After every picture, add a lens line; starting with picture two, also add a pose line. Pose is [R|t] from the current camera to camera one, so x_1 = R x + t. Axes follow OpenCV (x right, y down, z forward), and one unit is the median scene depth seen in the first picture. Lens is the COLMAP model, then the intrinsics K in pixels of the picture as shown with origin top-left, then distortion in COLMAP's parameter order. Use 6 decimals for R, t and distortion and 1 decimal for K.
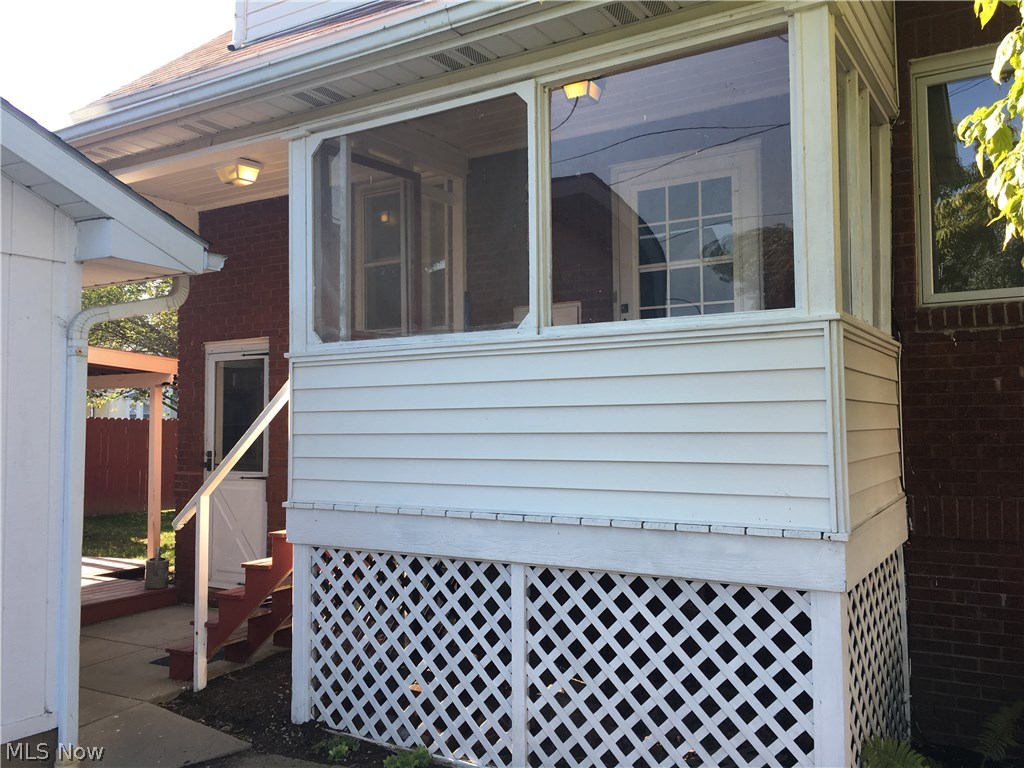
lens RADIAL K [[863.5, 0, 515.0], [0, 863.5, 377.9], [0, 0, 1]] dist [0.060972, -0.065371]
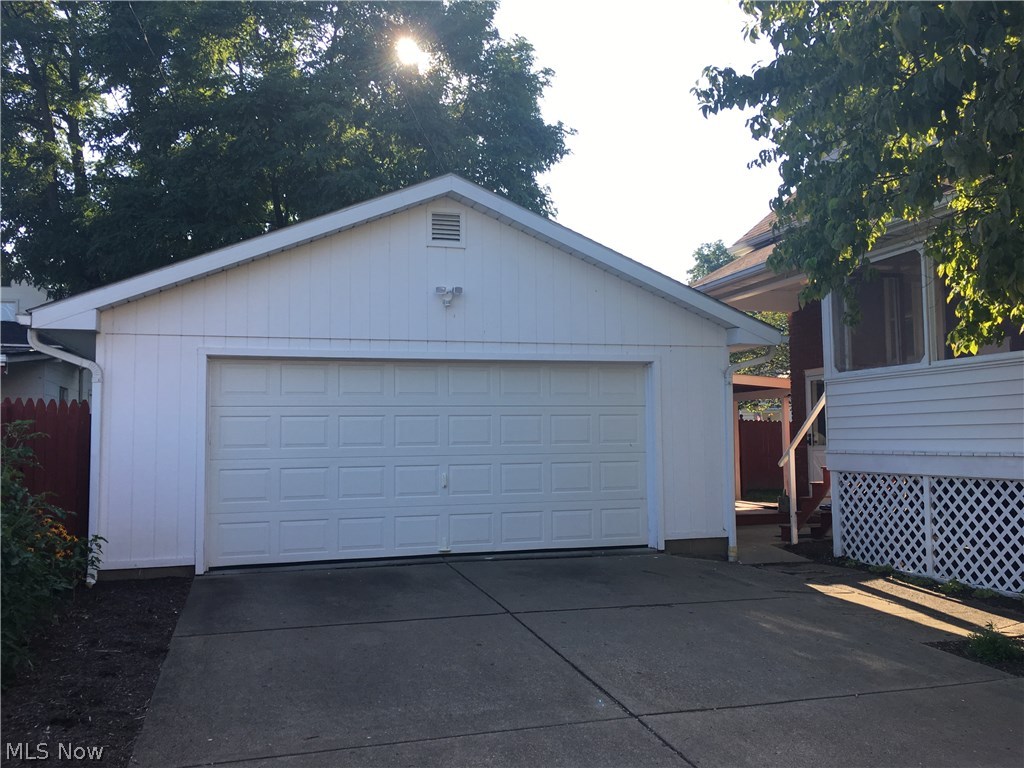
lens RADIAL K [[863.5, 0, 511.1], [0, 863.5, 383.2], [0, 0, 1]] dist [0.060972, -0.065371]
pose [[0.738931, -0.043555, -0.672372, 0.667334], [0.040354, 0.998978, -0.020363, -0.005564], [0.672571, -0.012086, 0.739934, -1.184021]]
